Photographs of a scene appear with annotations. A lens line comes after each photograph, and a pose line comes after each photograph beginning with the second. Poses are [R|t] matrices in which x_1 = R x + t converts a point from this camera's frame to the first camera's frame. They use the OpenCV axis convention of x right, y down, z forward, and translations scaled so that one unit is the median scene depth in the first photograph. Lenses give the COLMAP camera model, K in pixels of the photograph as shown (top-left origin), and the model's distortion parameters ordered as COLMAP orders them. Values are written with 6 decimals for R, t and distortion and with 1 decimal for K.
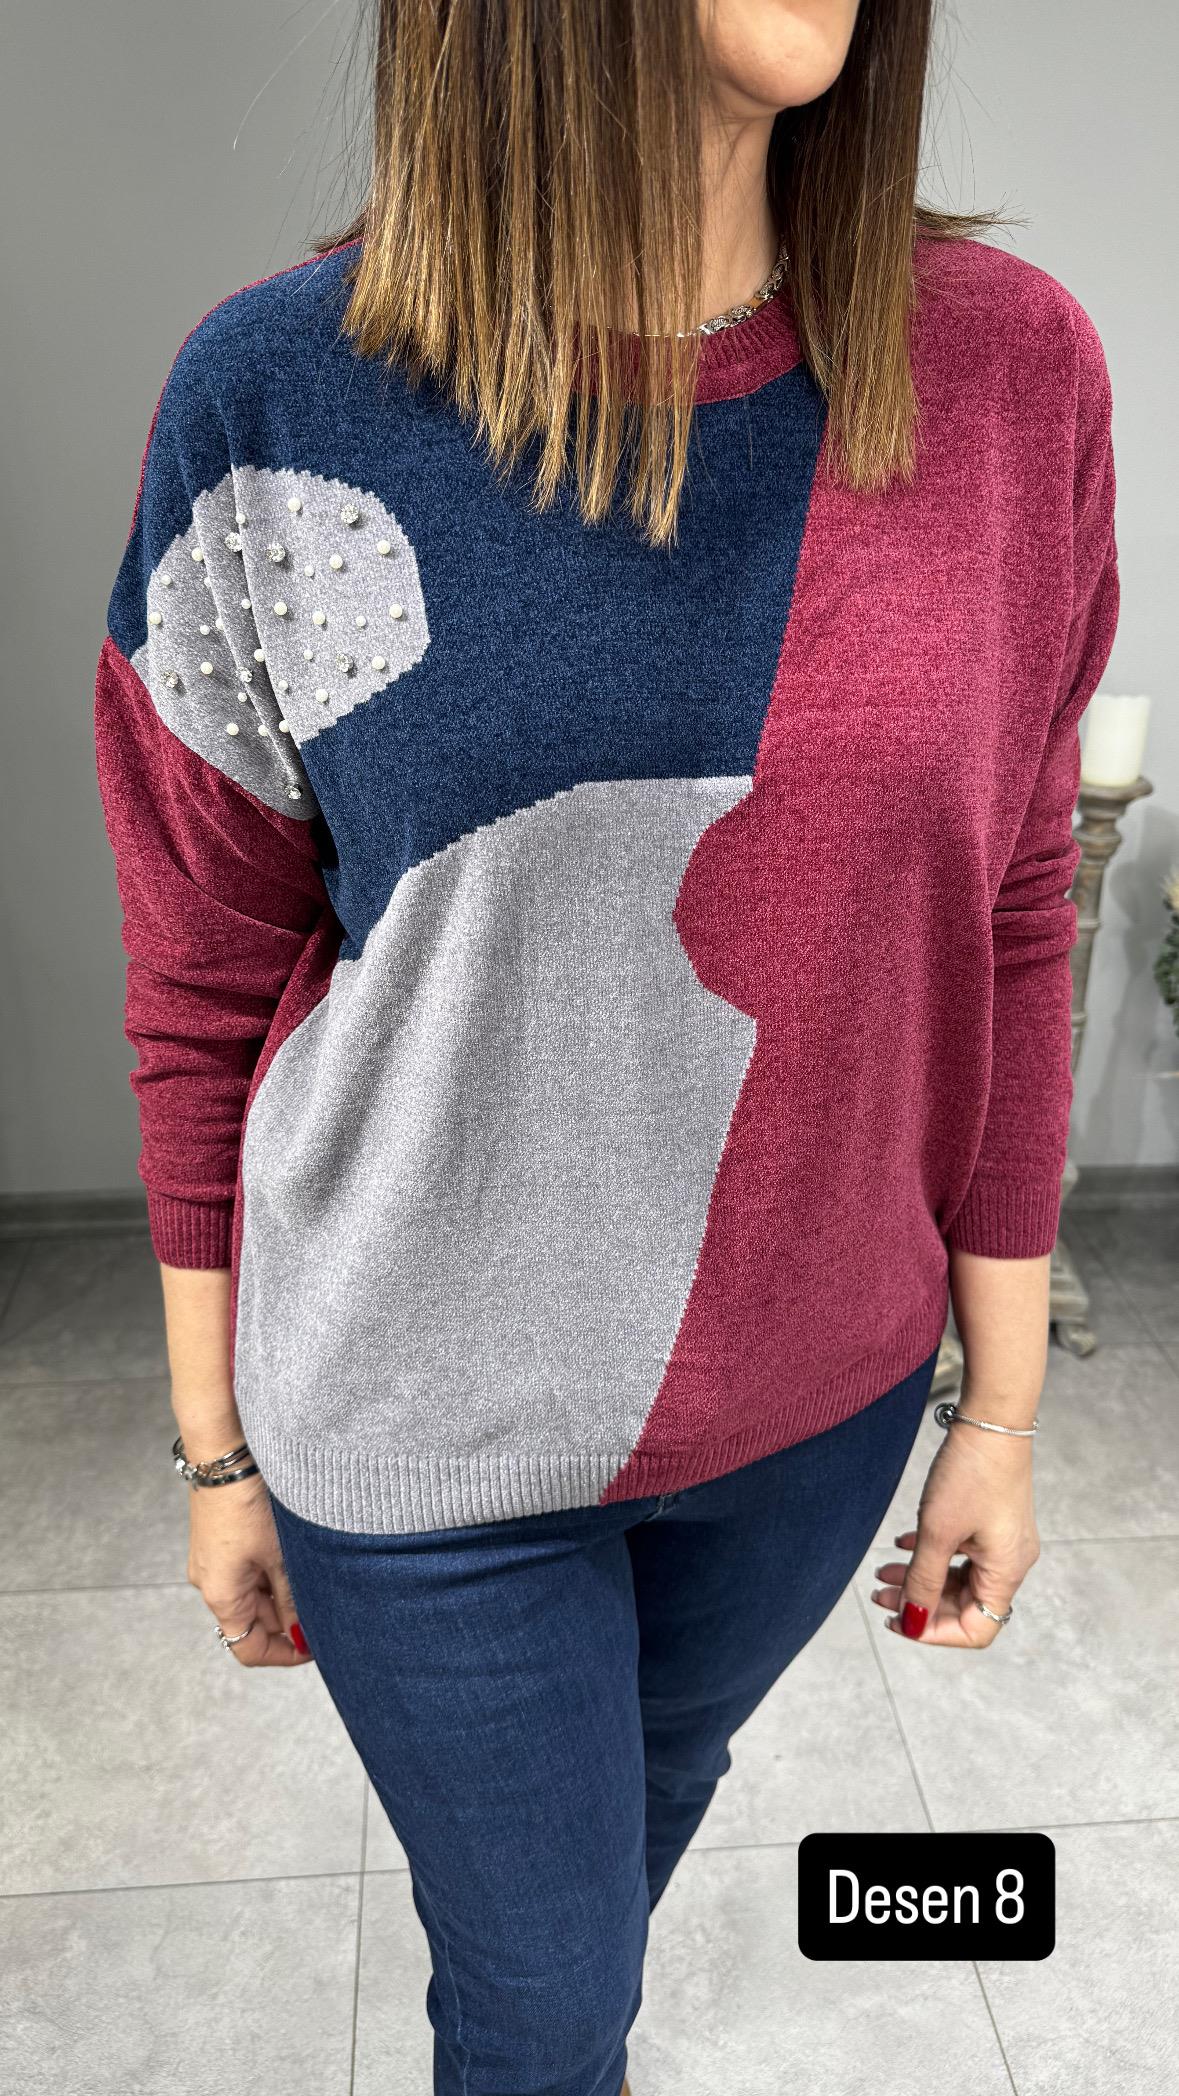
lens RADIAL K [[1466.2, 0, 606.8], [0, 1466.2, 1054.7], [0, 0, 1]] dist [-0.003844, -0.011642]
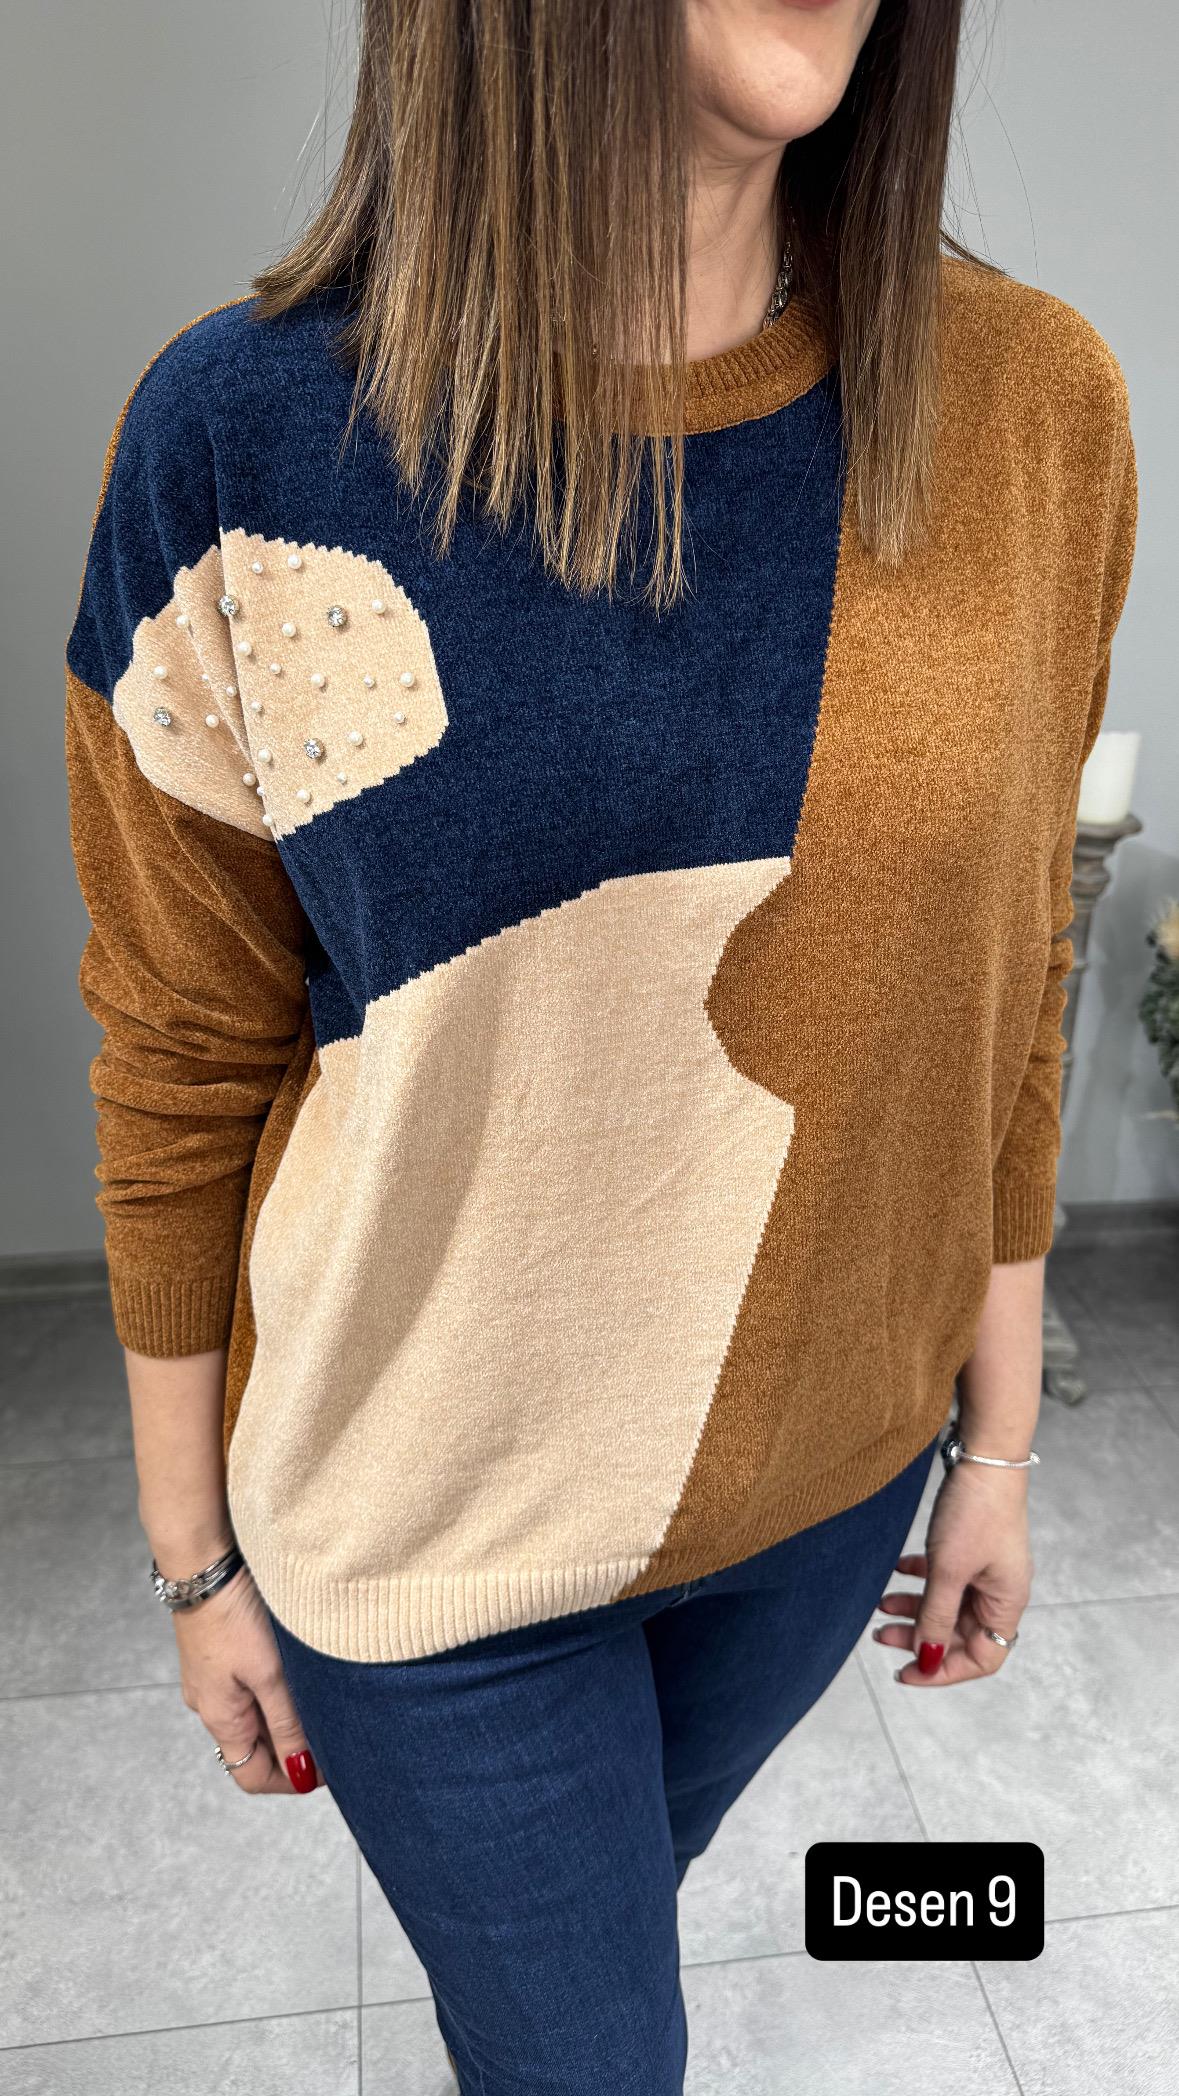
lens RADIAL K [[1466.2, 0, 603.3], [0, 1466.2, 1055.7], [0, 0, 1]] dist [-0.003844, -0.011642]
pose [[0.998523, -0.017624, 0.051390, -0.045446], [0.018099, 0.999797, -0.008801, -0.031771], [-0.051225, 0.009718, 0.998640, 0.053368]]
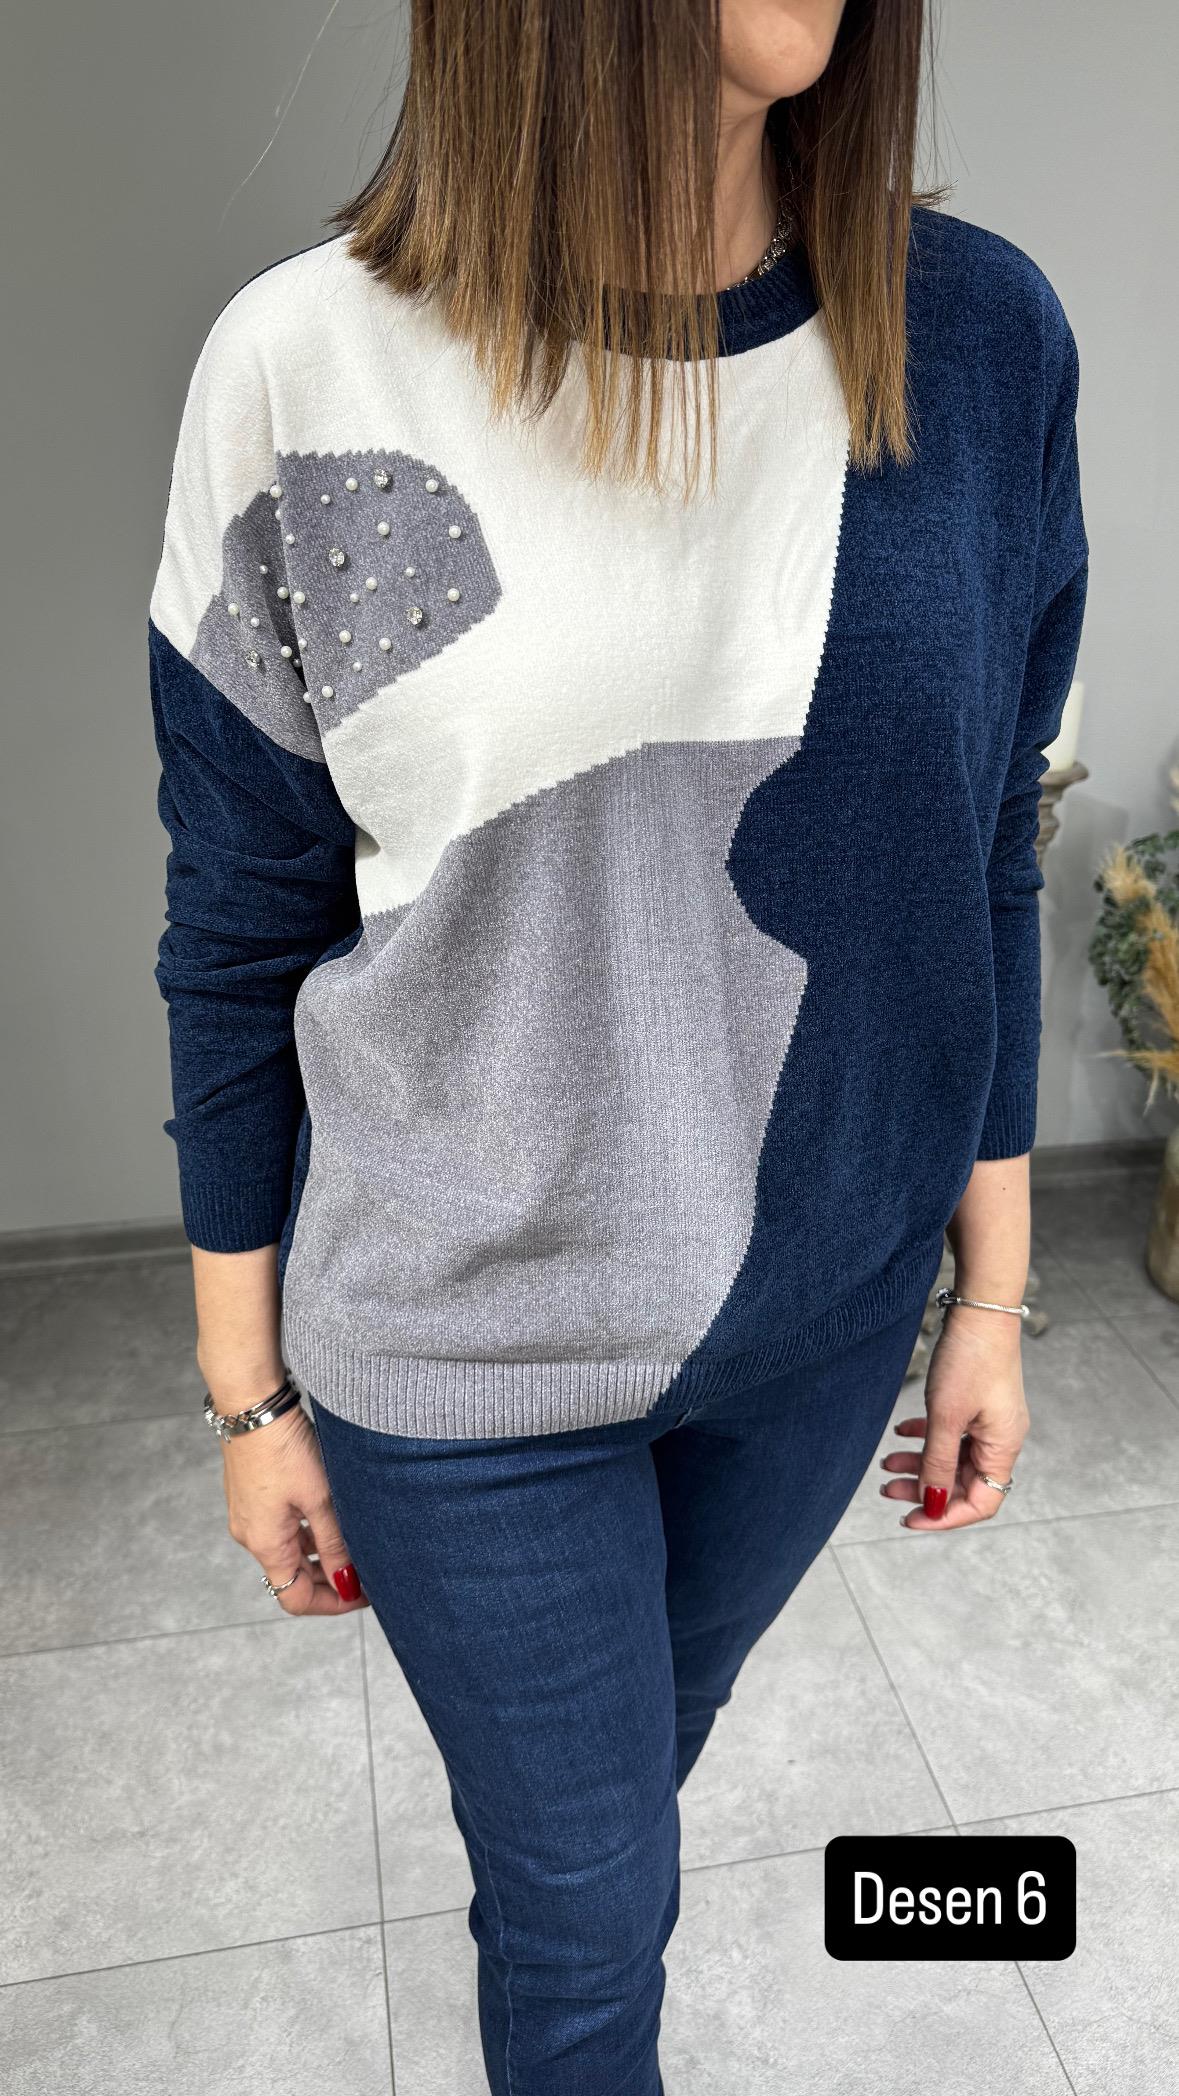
lens RADIAL K [[1466.2, 0, 601.5], [0, 1466.2, 1042.2], [0, 0, 1]] dist [-0.003844, -0.011642]
pose [[0.995023, -0.048679, 0.086949, -0.072635], [0.049736, 0.998712, -0.010033, -0.002322], [-0.086349, 0.014308, 0.996162, 0.018833]]
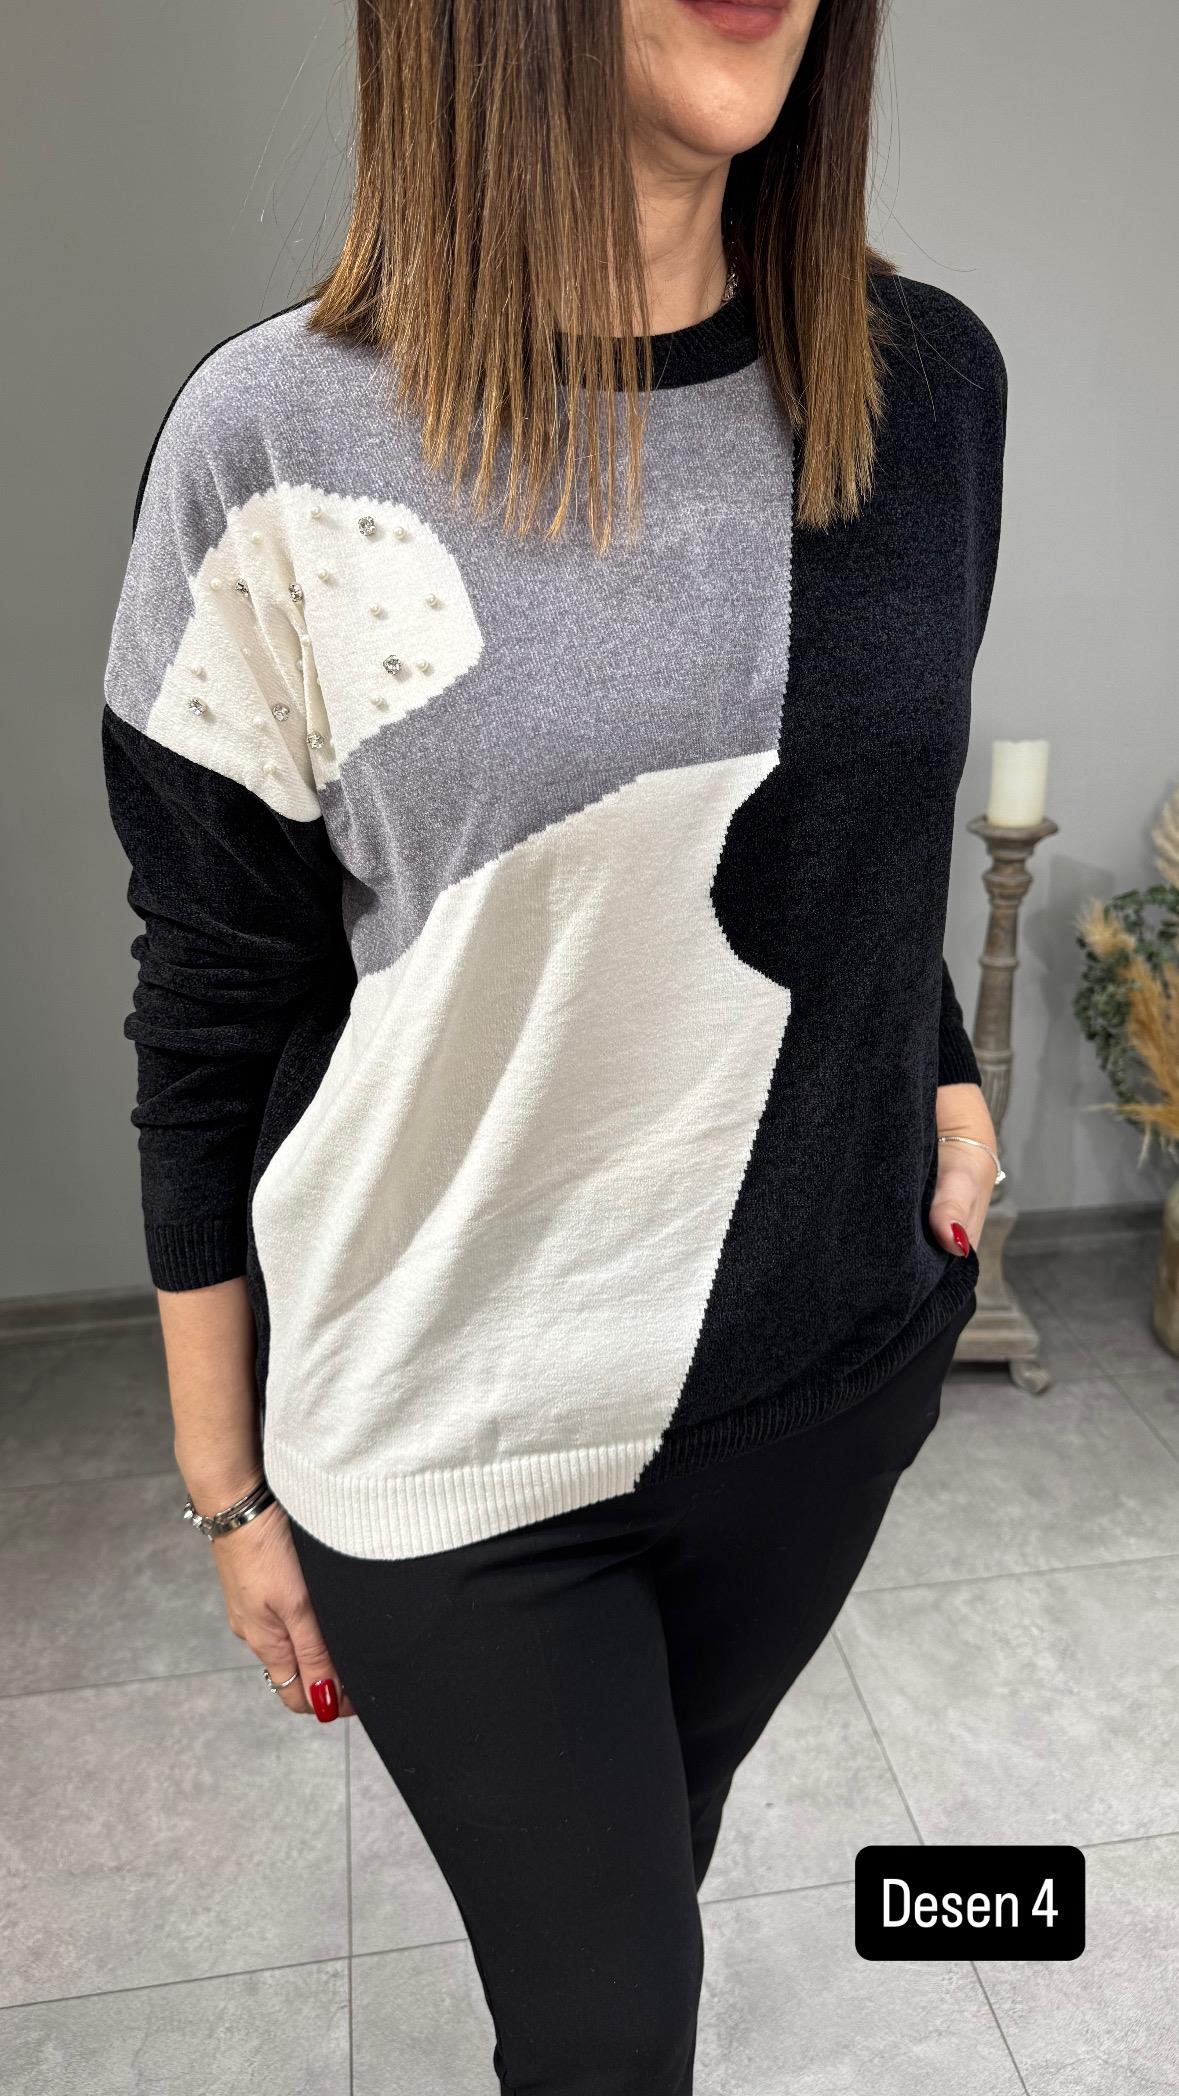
lens RADIAL K [[1466.2, 0, 596.4], [0, 1466.2, 1049.5], [0, 0, 1]] dist [-0.003844, -0.011642]
pose [[0.997301, -0.055947, 0.047552, -0.016487], [0.059908, 0.994457, -0.086411, 0.054431], [-0.042454, 0.089026, 0.995124, -0.014345]]
